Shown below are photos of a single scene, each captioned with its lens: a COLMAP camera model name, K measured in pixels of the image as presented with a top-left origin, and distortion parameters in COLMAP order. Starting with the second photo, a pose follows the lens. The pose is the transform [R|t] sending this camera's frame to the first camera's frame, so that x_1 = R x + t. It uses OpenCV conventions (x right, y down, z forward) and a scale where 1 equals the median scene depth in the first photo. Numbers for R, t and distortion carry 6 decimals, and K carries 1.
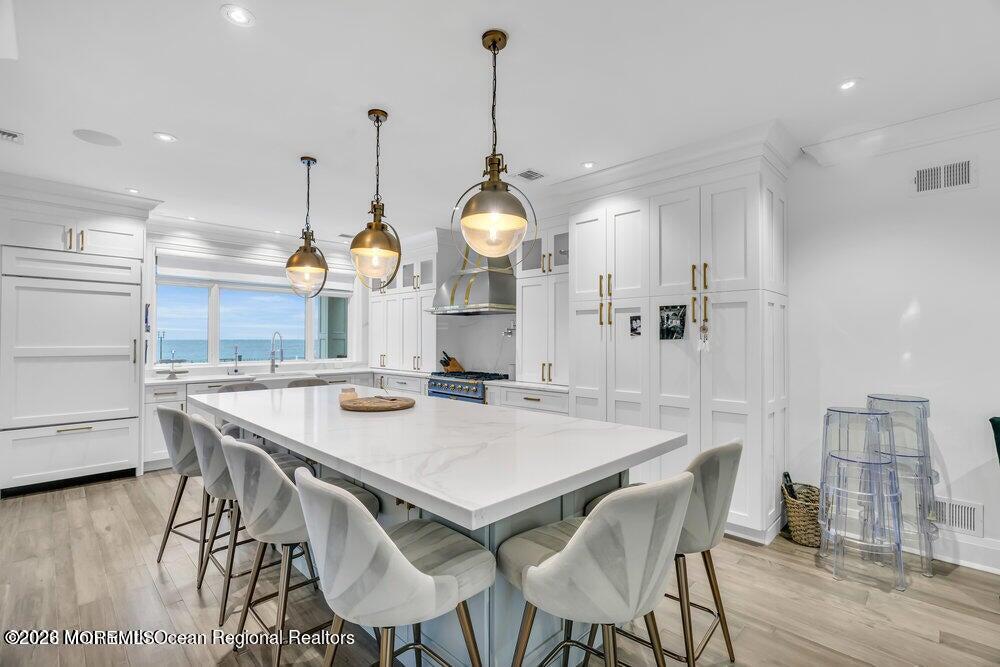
lens RADIAL K [[449.7, 0, 499.4], [0, 449.7, 335.2], [0, 0, 1]] dist [-0.003146, 0.001904]
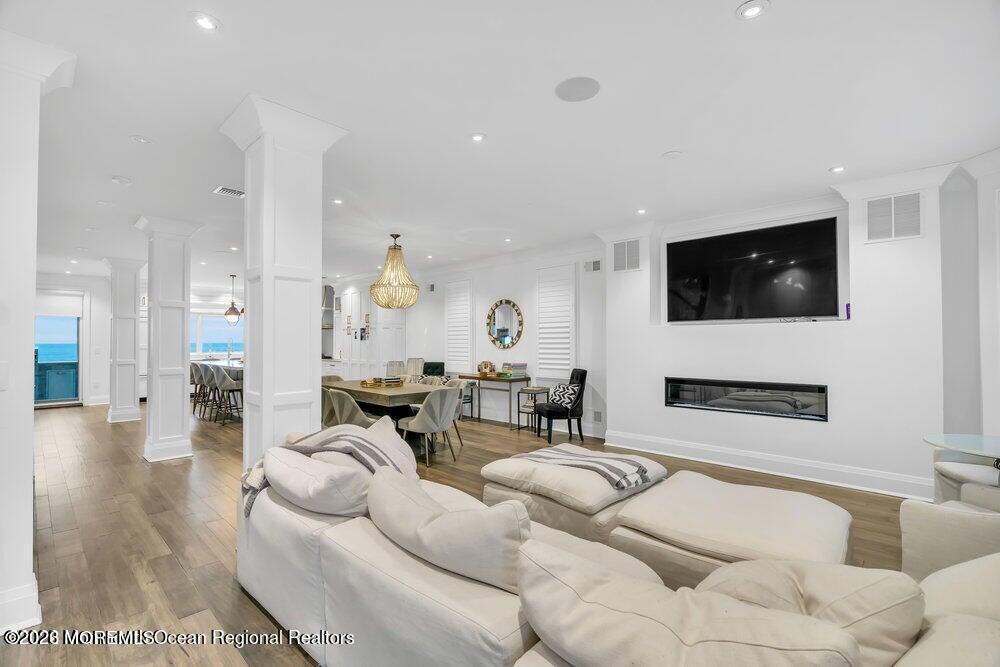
lens RADIAL K [[449.7, 0, 494.3], [0, 449.7, 338.1], [0, 0, 1]] dist [-0.003146, 0.001904]
pose [[0.999246, -0.011543, 0.037077, 0.814715], [0.011168, 0.999885, 0.010299, -0.017378], [-0.037191, -0.009877, 0.999259, -1.379566]]
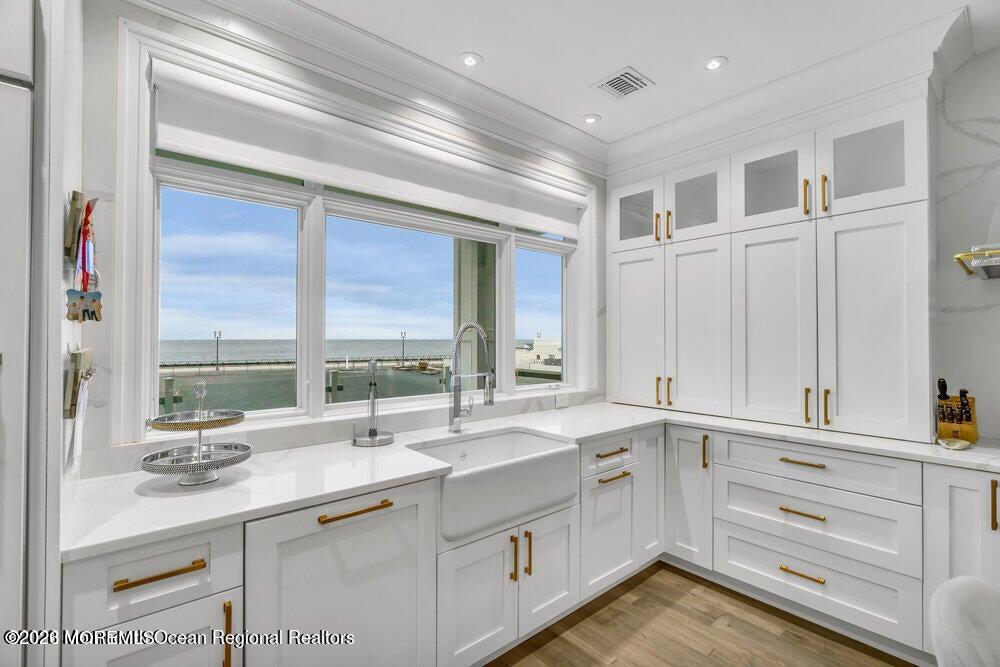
lens RADIAL K [[449.7, 0, 505.1], [0, 449.7, 335.2], [0, 0, 1]] dist [-0.003146, 0.001904]
pose [[0.997108, 0.000659, -0.075988, -0.555058], [-0.000556, 0.999999, 0.001376, 0.001280], [0.075989, -0.001330, 0.997108, 0.793828]]
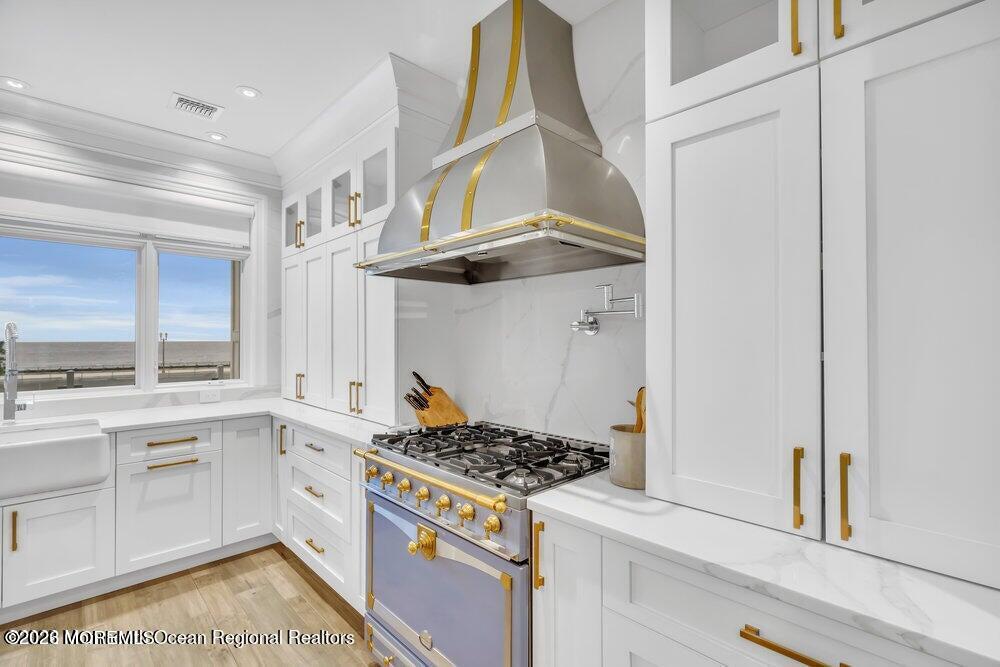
lens RADIAL K [[449.7, 0, 503.1], [0, 449.7, 334.1], [0, 0, 1]] dist [-0.003146, 0.001904]
pose [[0.999819, -0.004744, -0.018419, -0.047205], [0.004700, 0.999986, -0.002433, 0.004108], [0.018430, 0.002346, 0.999827, 0.756885]]
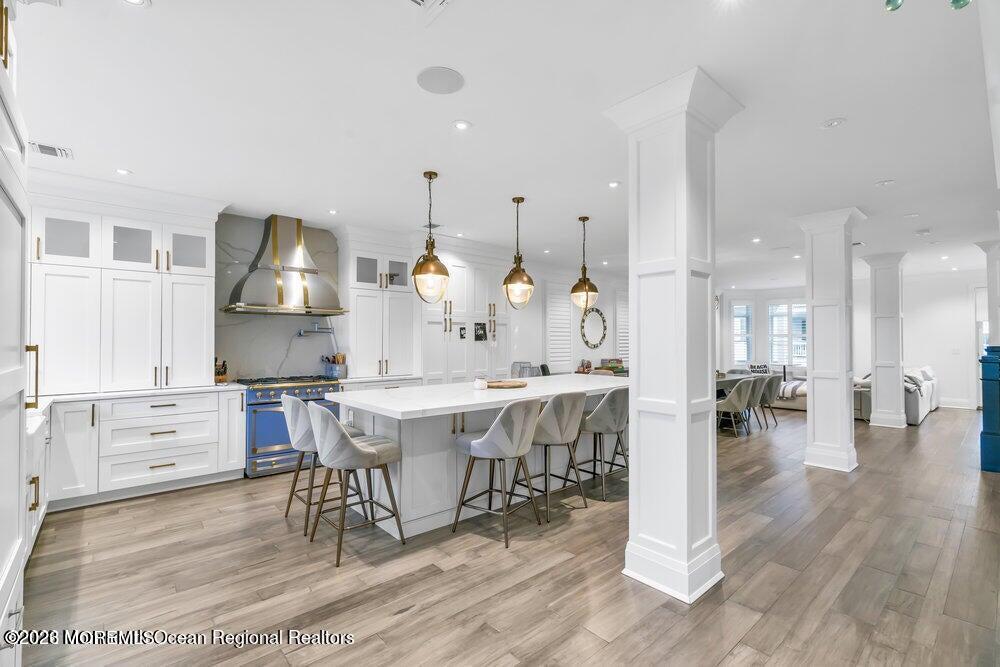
lens RADIAL K [[449.7, 0, 502.7], [0, 449.7, 332.9], [0, 0, 1]] dist [-0.003146, 0.001904]
pose [[0.068064, 0.016715, 0.997541, -1.112631], [-0.004830, 0.999853, -0.016425, 0.005089], [-0.997669, -0.003700, 0.068134, 0.566798]]
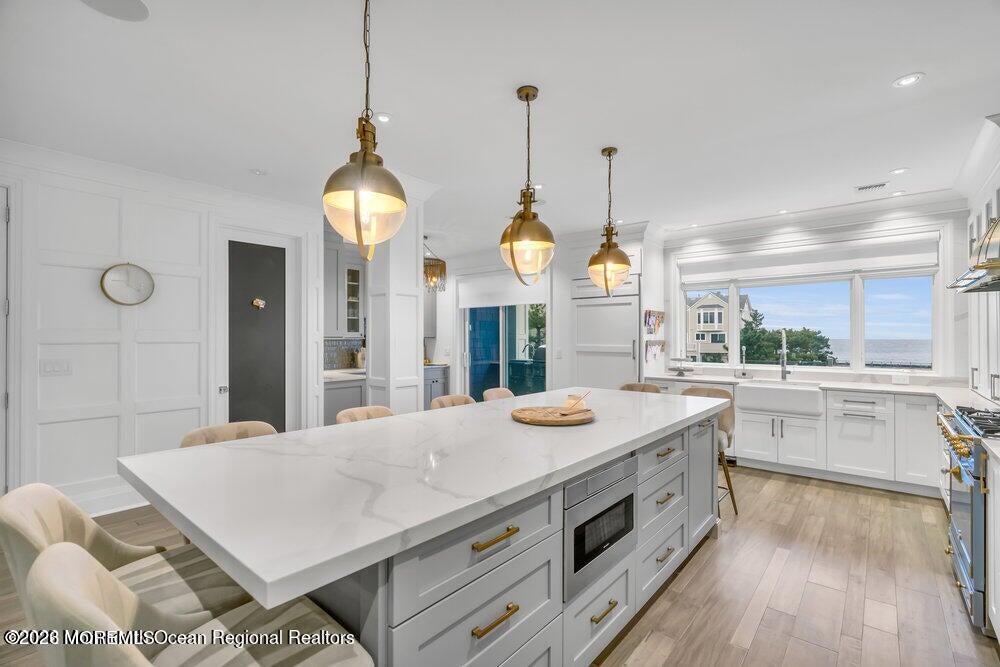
lens RADIAL K [[449.7, 0, 505.6], [0, 449.7, 336.0], [0, 0, 1]] dist [-0.003146, 0.001904]
pose [[0.086129, -0.006847, -0.996260, 0.370808], [0.007403, 0.999953, -0.006232, 0.003189], [0.996256, -0.006839, 0.086176, 0.524202]]
